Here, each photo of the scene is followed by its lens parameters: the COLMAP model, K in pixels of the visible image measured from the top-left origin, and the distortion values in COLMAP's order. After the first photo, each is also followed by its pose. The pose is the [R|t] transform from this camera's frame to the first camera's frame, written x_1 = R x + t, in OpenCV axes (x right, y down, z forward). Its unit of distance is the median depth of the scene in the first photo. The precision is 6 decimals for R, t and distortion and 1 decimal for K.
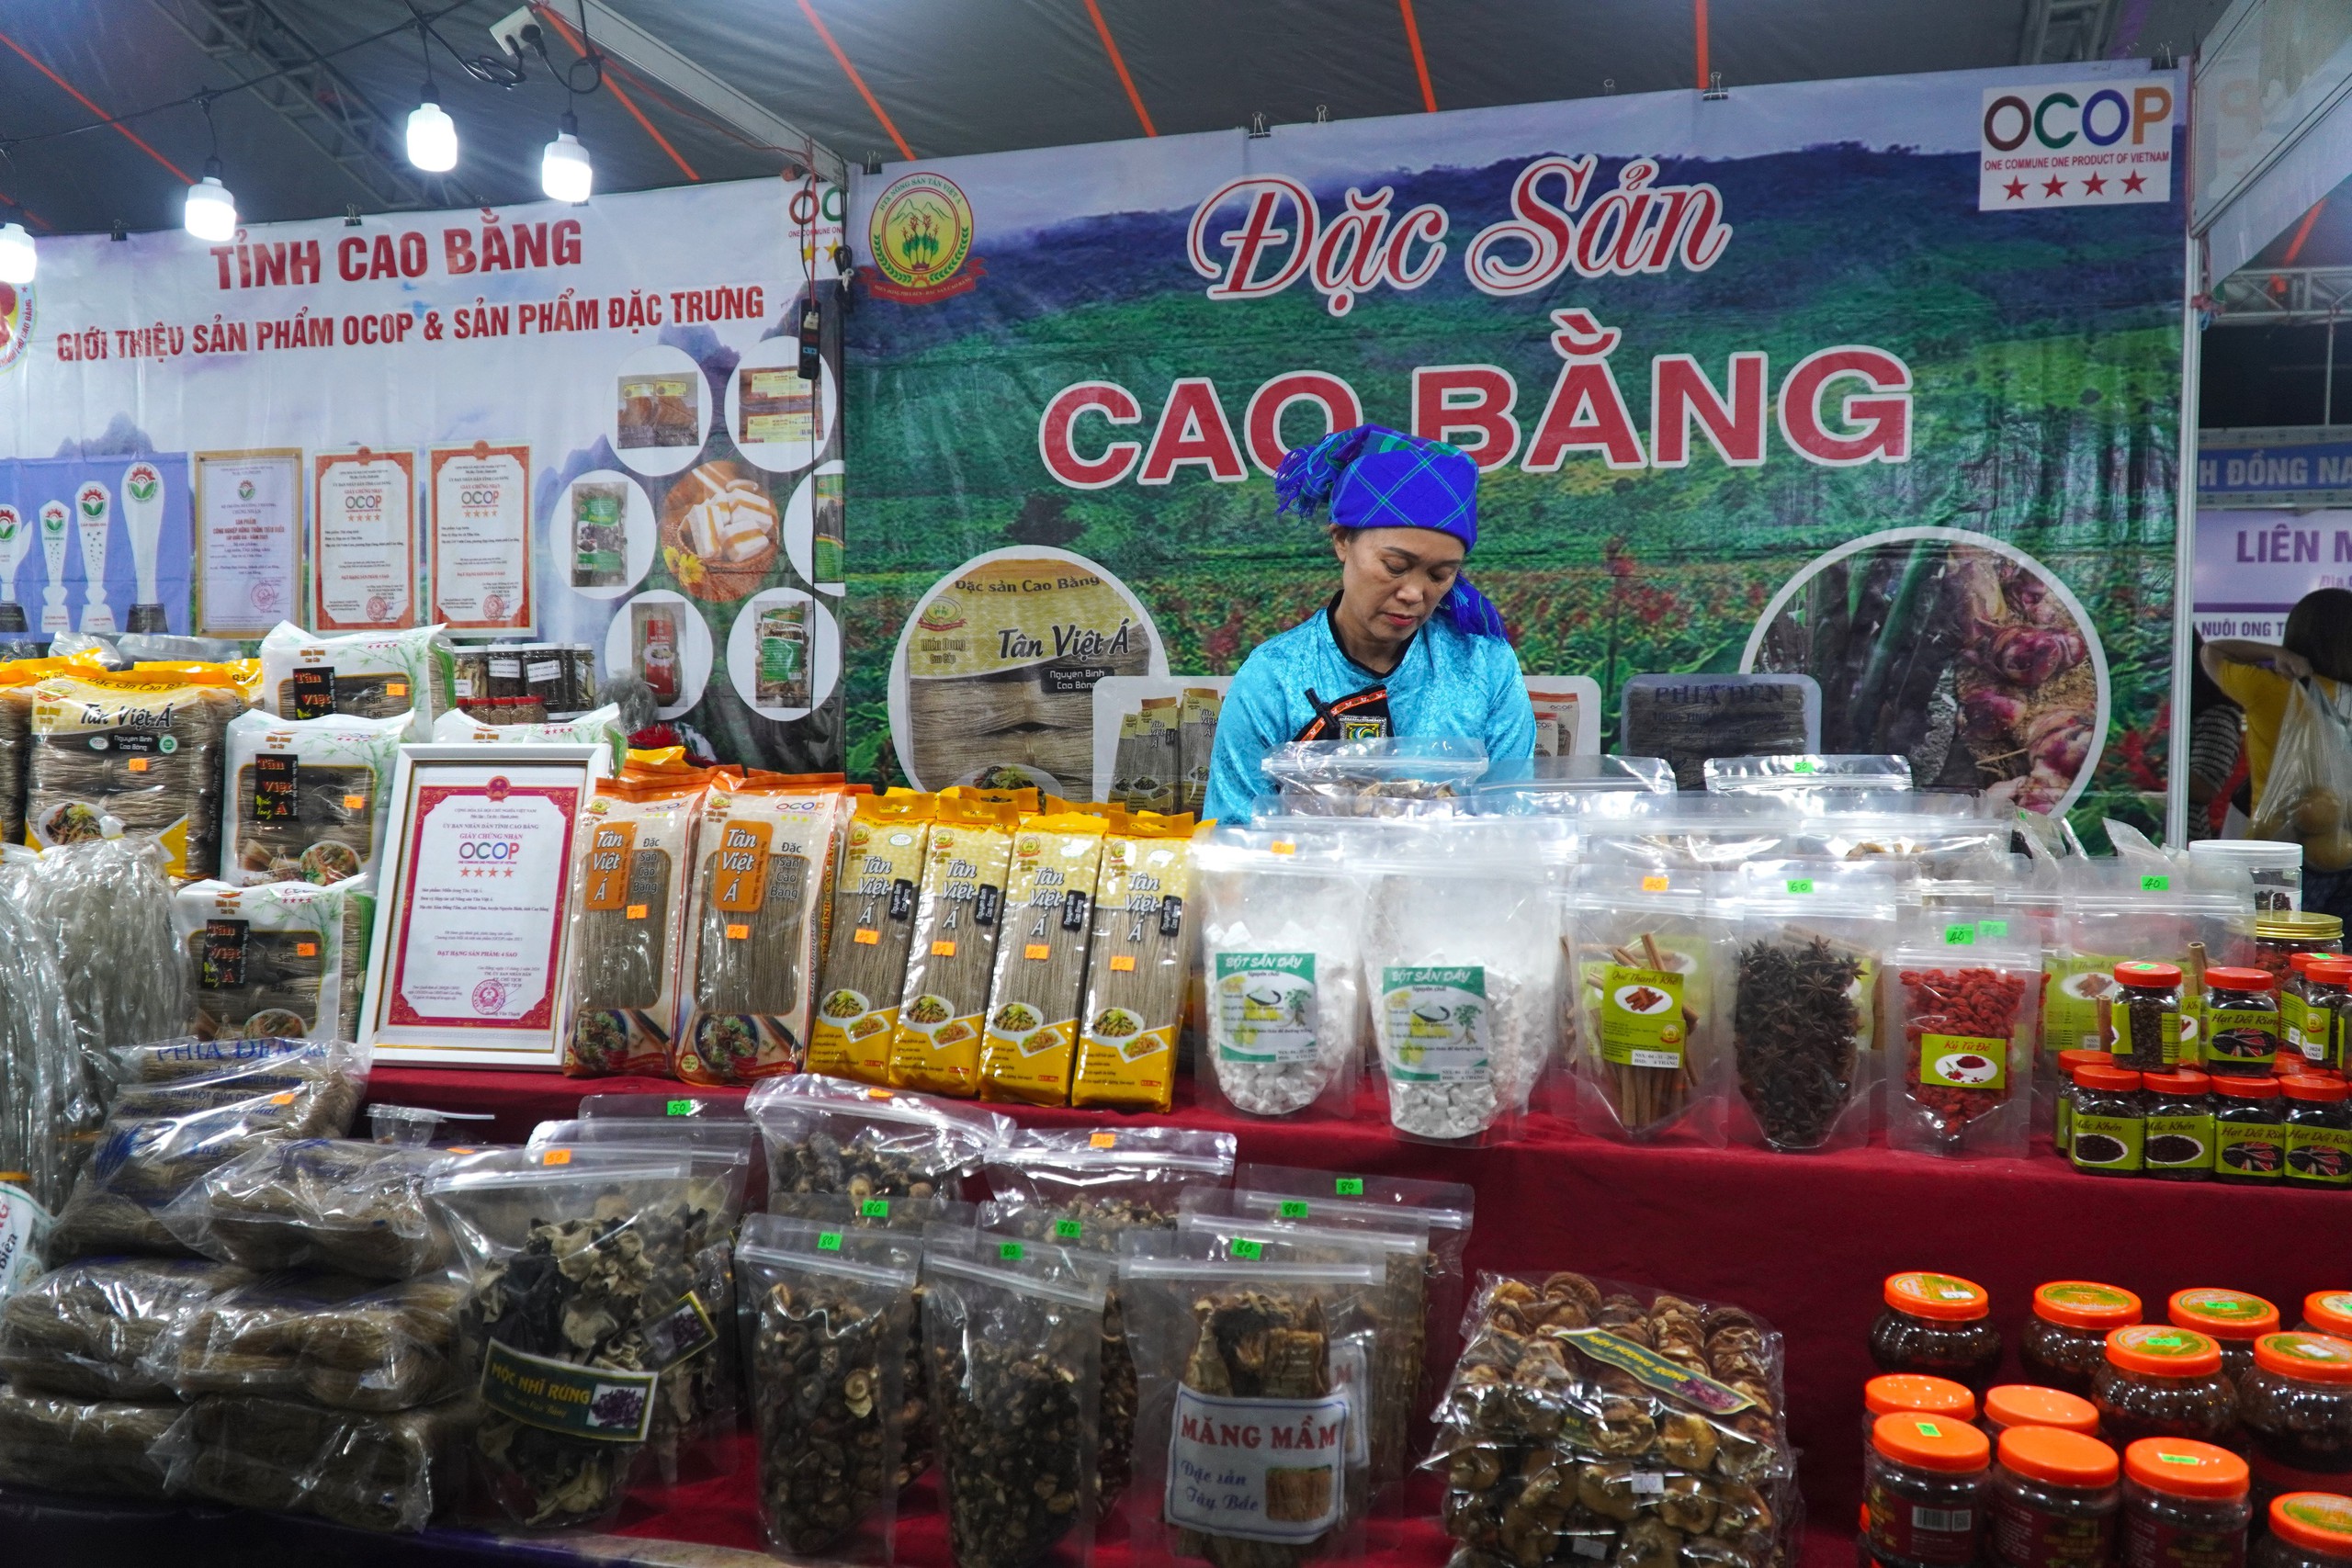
lens RADIAL K [[1800.5, 0, 1176.0], [0, 1800.5, 784.0], [0, 0, 1]] dist [0.005283, 0.003372]
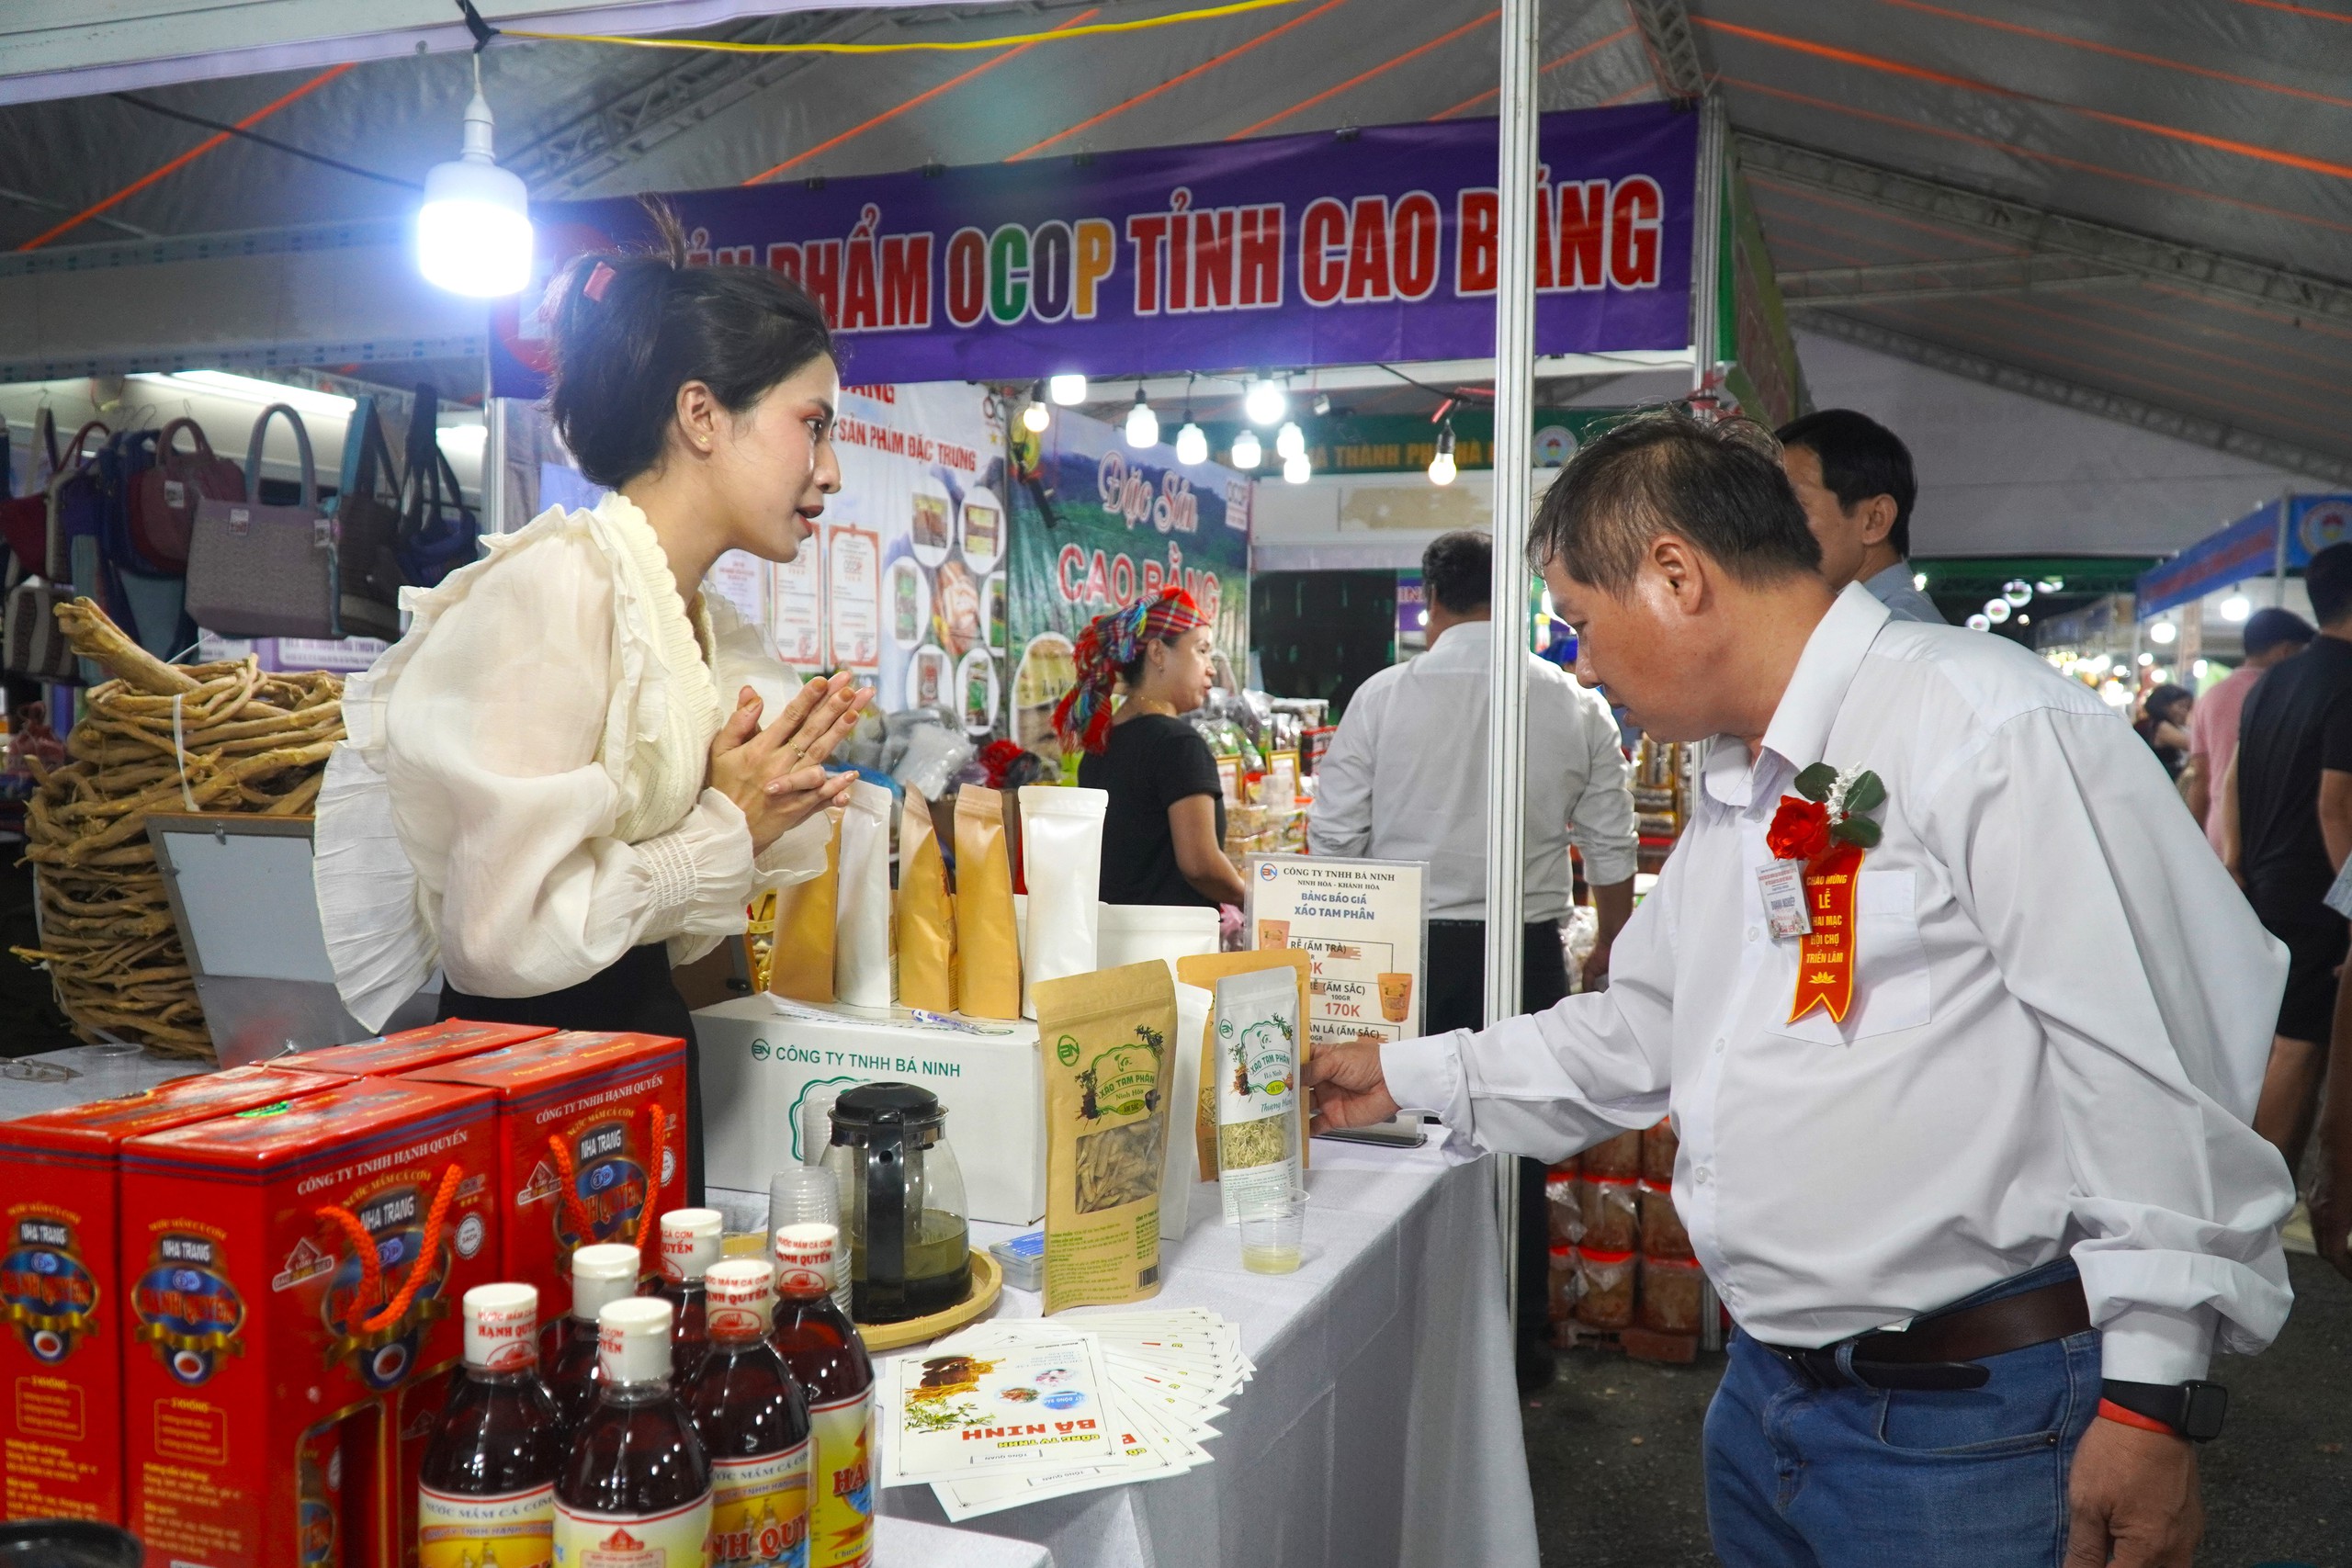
lens RADIAL K [[1800.5, 0, 1176.0], [0, 1800.5, 784.0], [0, 0, 1]] dist [0.005283, 0.003372]
pose [[0.135617, -0.043826, 0.989792, -1.714914], [0.015282, 0.998995, 0.042139, -0.054551], [-0.990644, 0.009411, 0.136150, 0.613686]]
